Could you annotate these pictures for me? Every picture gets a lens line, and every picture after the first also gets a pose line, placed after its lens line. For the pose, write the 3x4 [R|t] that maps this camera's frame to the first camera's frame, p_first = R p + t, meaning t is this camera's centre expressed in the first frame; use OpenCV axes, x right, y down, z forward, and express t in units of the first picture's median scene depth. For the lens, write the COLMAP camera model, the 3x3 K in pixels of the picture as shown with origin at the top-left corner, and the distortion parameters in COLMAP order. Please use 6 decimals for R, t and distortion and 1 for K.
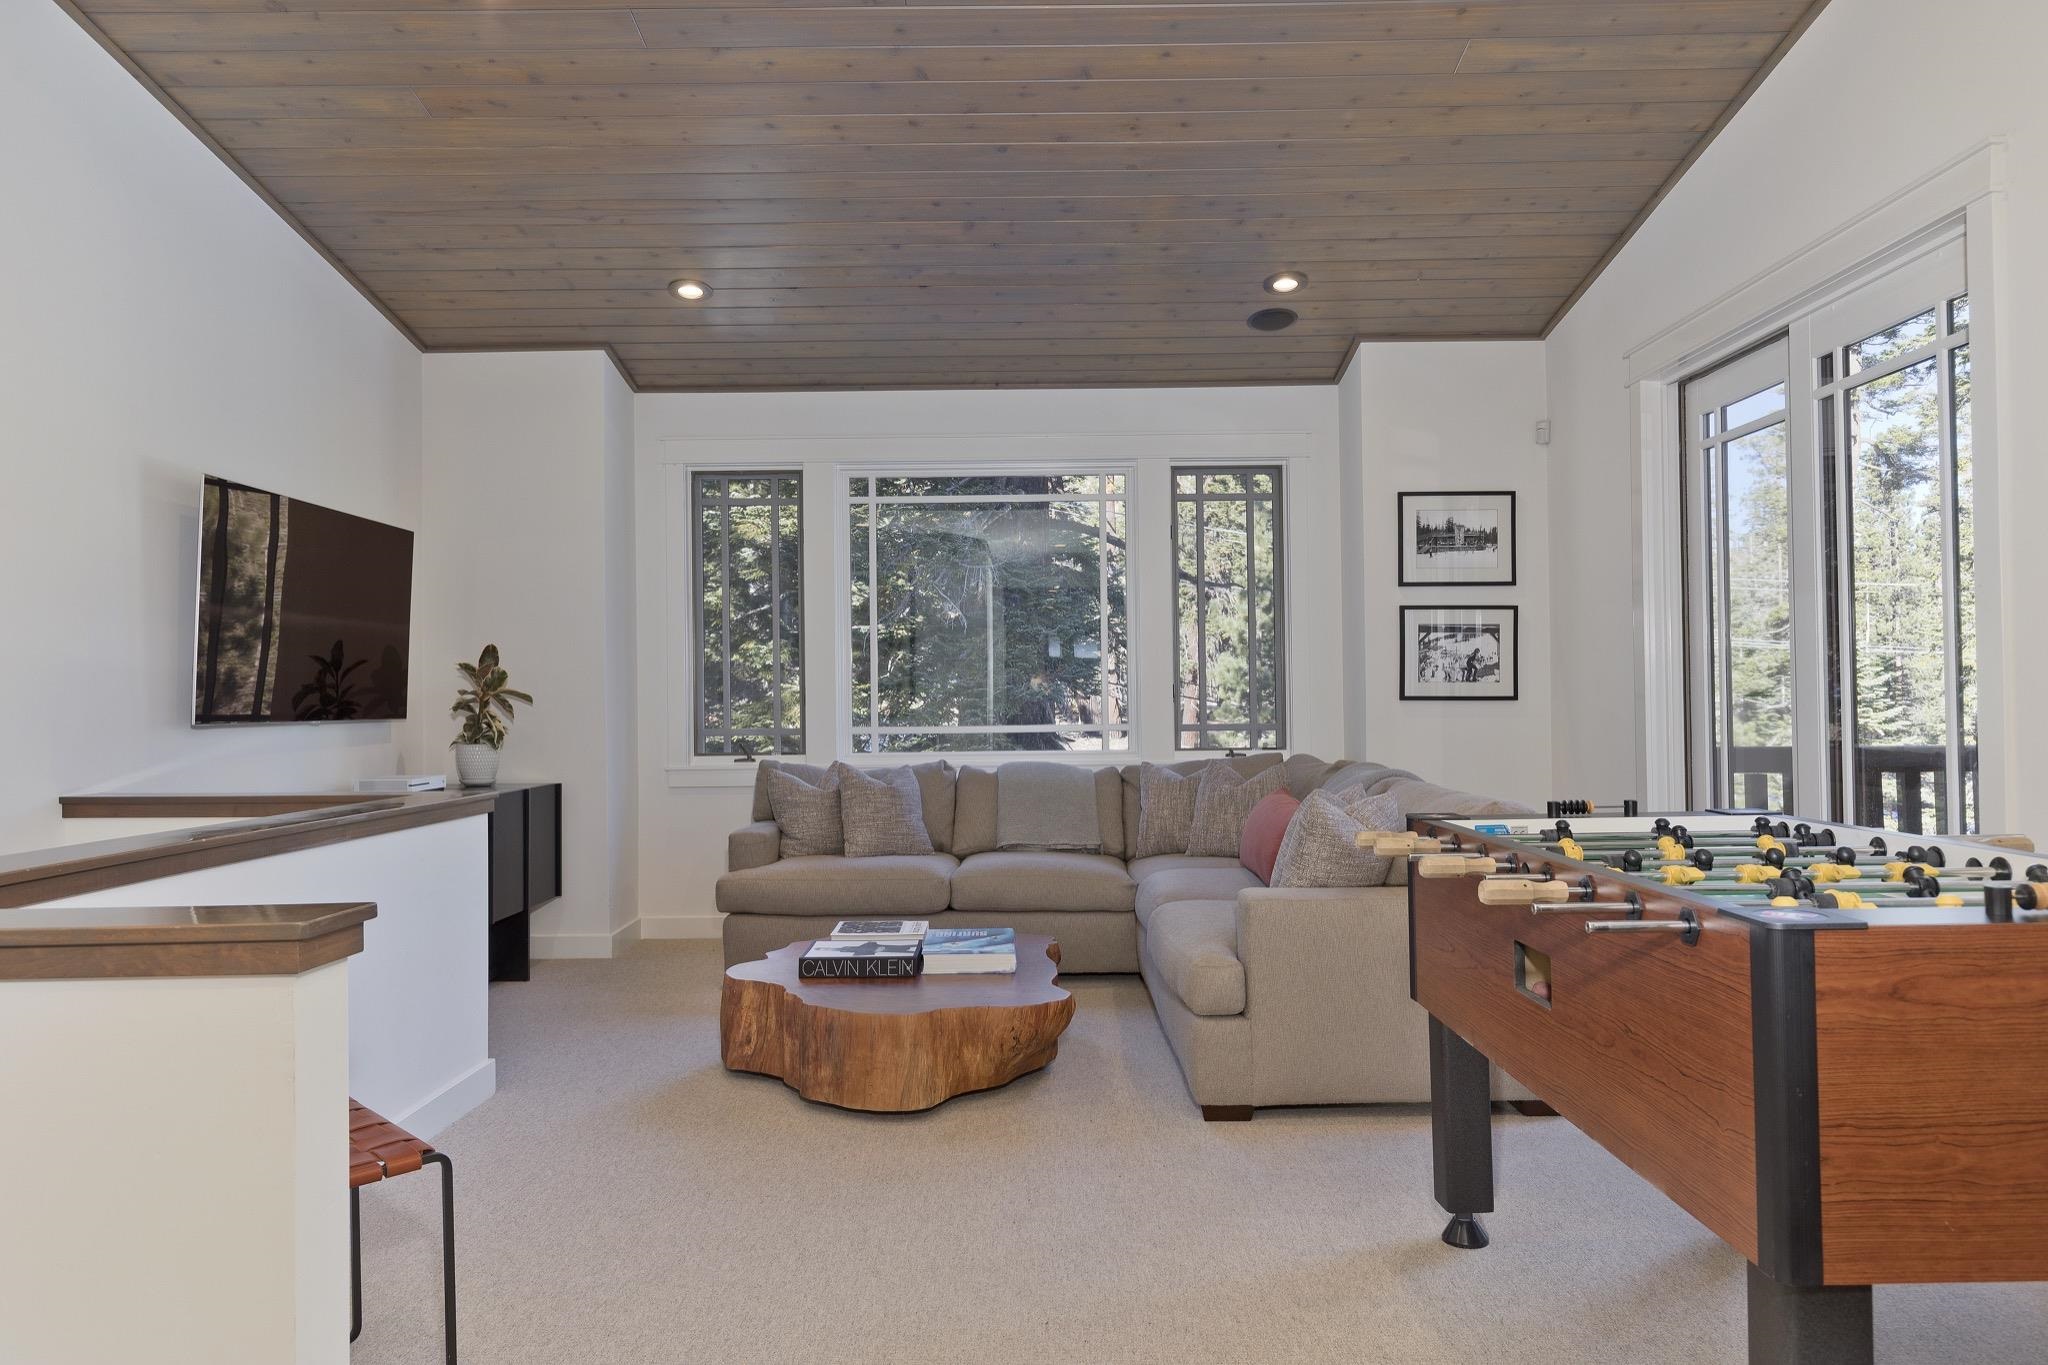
lens RADIAL K [[1306.9, 0, 1025.0], [0, 1306.9, 684.1], [0, 0, 1]] dist [0.016766, -0.006668]
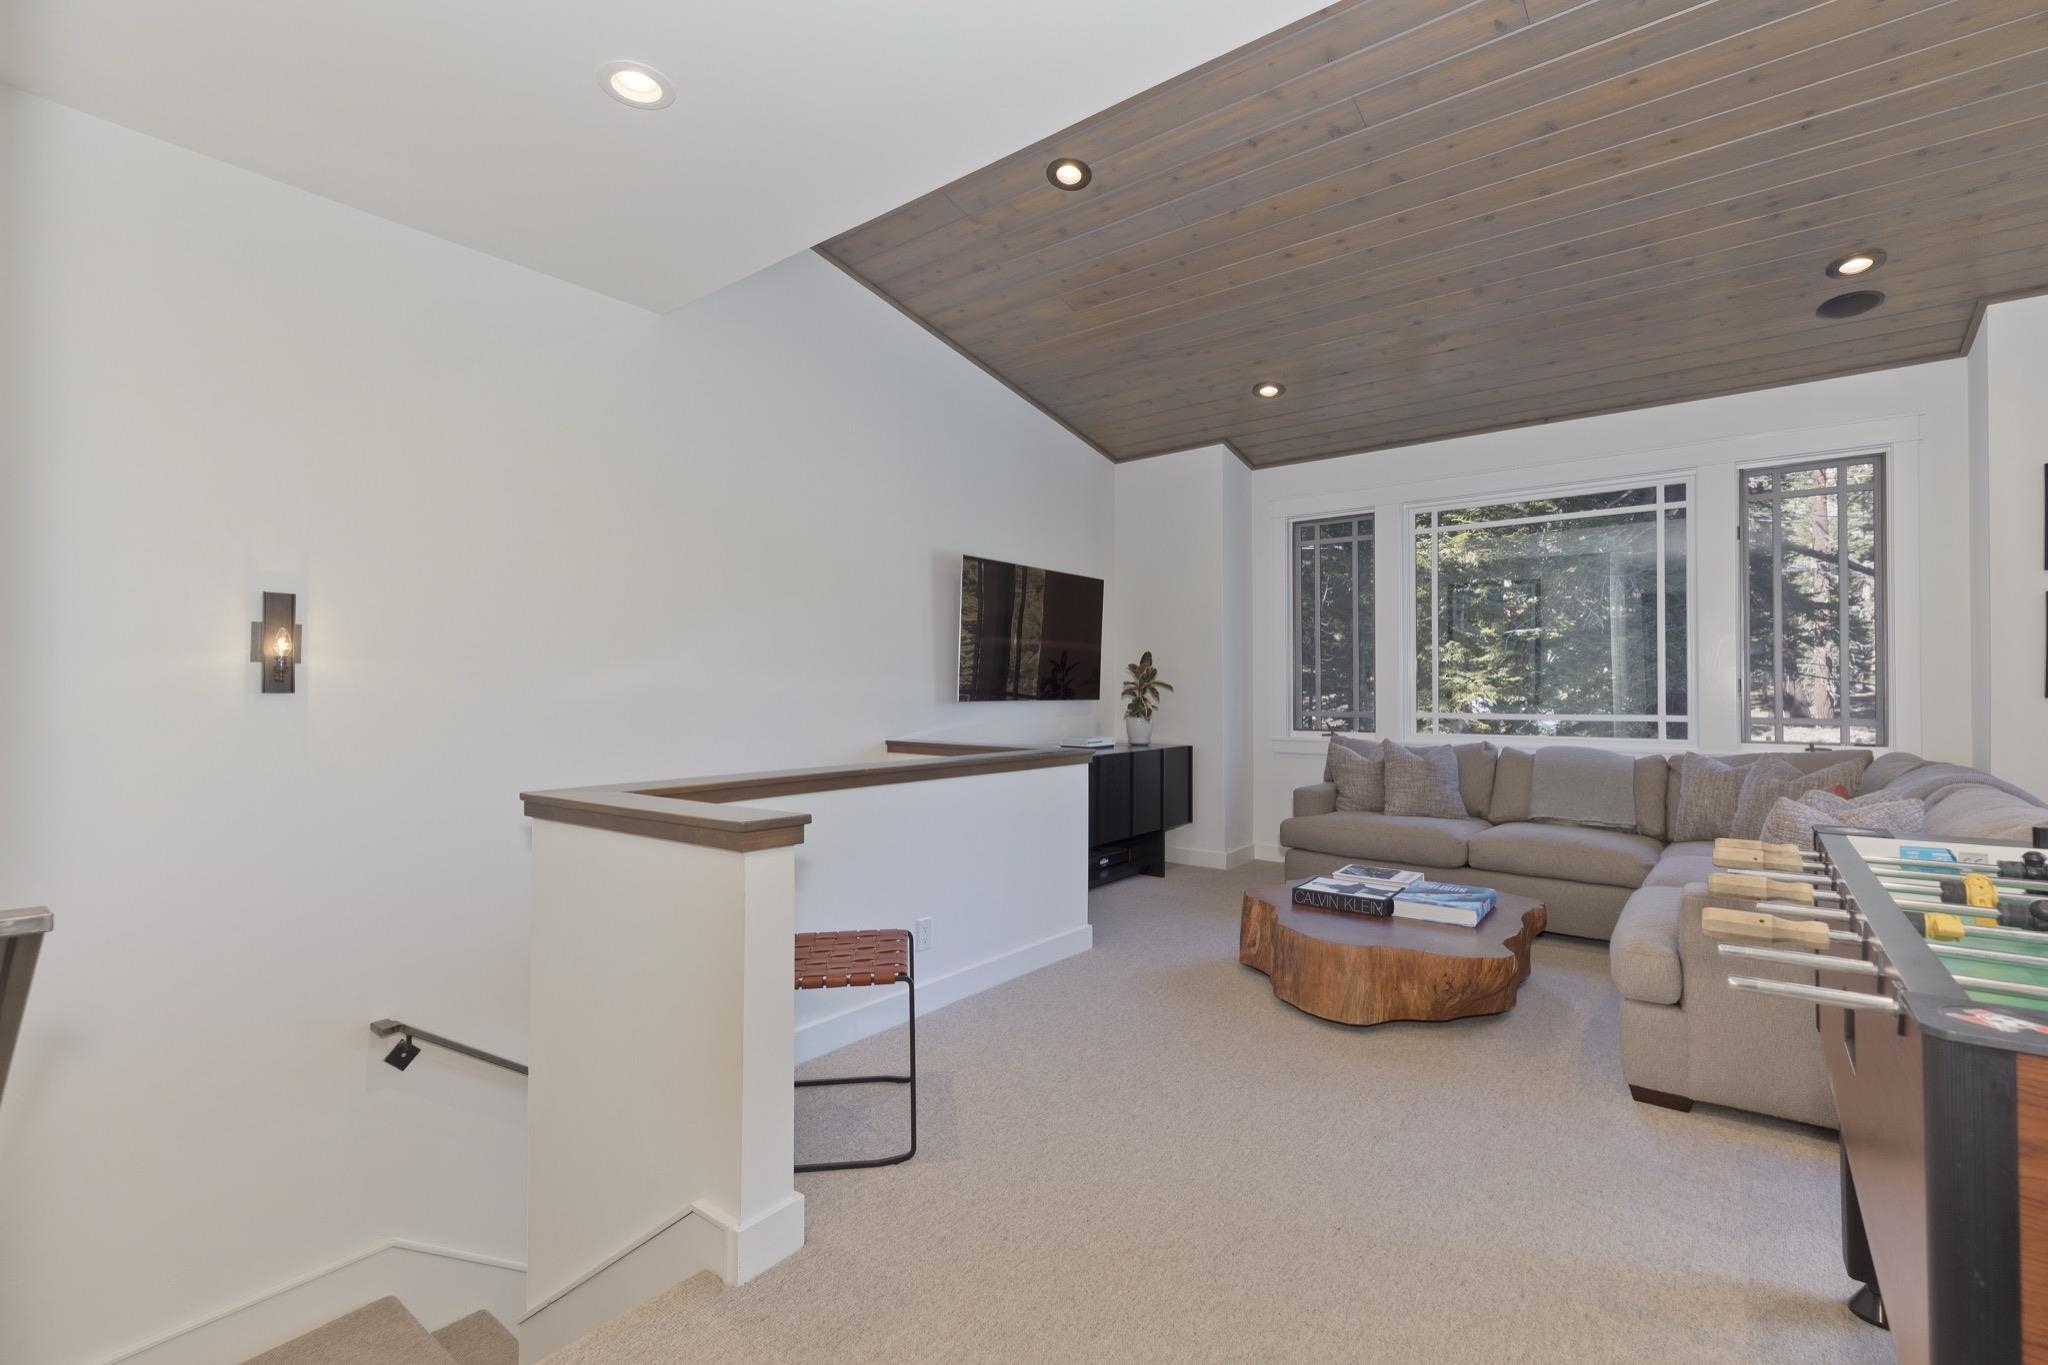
lens RADIAL K [[917.2, 0, 1025.2], [0, 917.2, 684.7], [0, 0, 1]] dist [0.010808, -0.001080]
pose [[0.791510, 0.006890, -0.611118, 0.129803], [-0.001224, 0.999952, 0.009687, -0.001979], [0.611156, -0.006920, 0.791480, 0.081299]]
